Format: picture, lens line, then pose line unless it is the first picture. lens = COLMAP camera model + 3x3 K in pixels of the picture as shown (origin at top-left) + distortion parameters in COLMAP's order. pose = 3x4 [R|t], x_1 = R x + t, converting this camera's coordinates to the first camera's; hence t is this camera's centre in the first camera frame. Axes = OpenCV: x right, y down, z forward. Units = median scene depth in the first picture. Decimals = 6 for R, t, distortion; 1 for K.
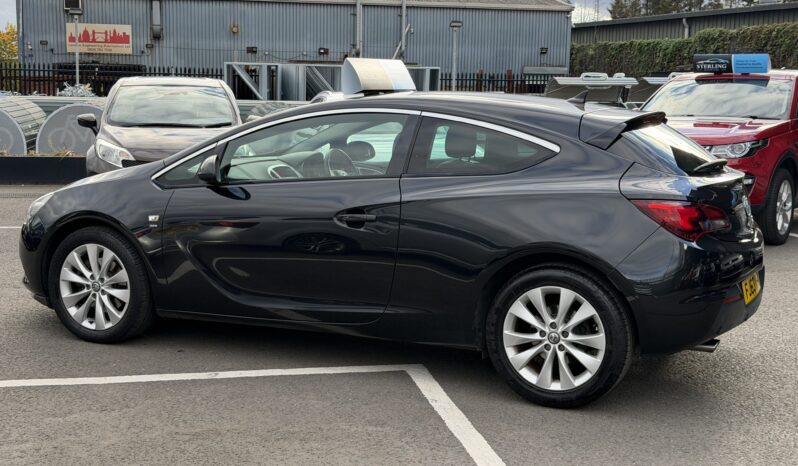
lens RADIAL K [[1127.8, 0, 401.4], [0, 1127.8, 231.2], [0, 0, 1]] dist [0.133860, 0.000000]
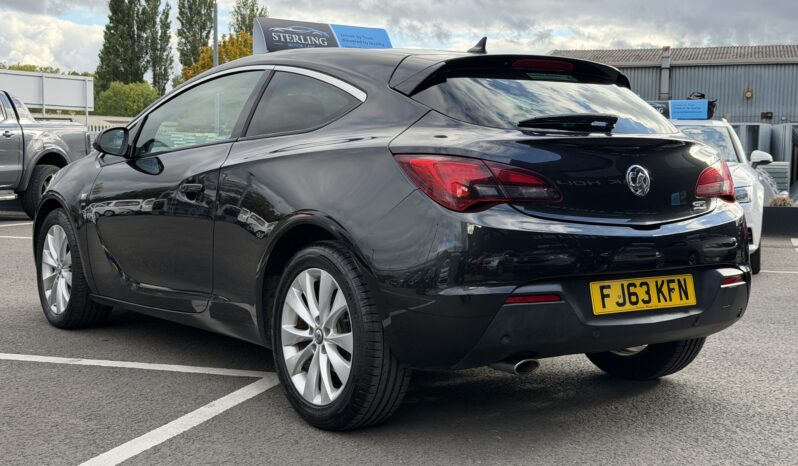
lens RADIAL K [[1127.8, 0, 395.6], [0, 1127.8, 230.8], [0, 0, 1]] dist [0.133860, 0.000000]
pose [[0.869569, 0.029513, -0.492929, 0.461896], [-0.065992, 0.996204, -0.056771, 0.052327], [0.489383, 0.081895, 0.868215, 0.291499]]
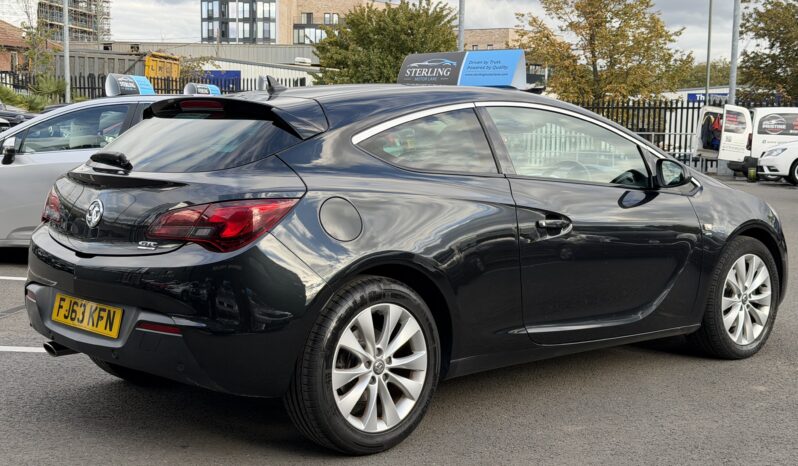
lens RADIAL K [[1127.8, 0, 399.1], [0, 1127.8, 234.6], [0, 0, 1]] dist [0.133860, 0.000000]
pose [[-0.381832, 0.076668, -0.921046, 0.837290], [-0.146855, 0.978860, 0.142361, -0.131890], [0.912490, 0.189618, -0.362501, 1.315785]]
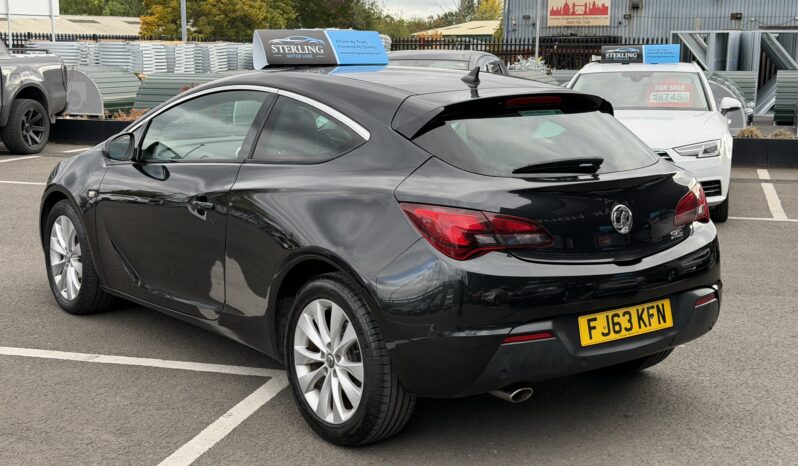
lens RADIAL K [[1127.8, 0, 396.3], [0, 1127.8, 230.2], [0, 0, 1]] dist [0.133860, 0.000000]
pose [[0.883628, 0.065802, -0.463543, 0.465777], [-0.054521, 0.997800, 0.037710, -0.030757], [0.465004, -0.008048, 0.885272, 0.230778]]
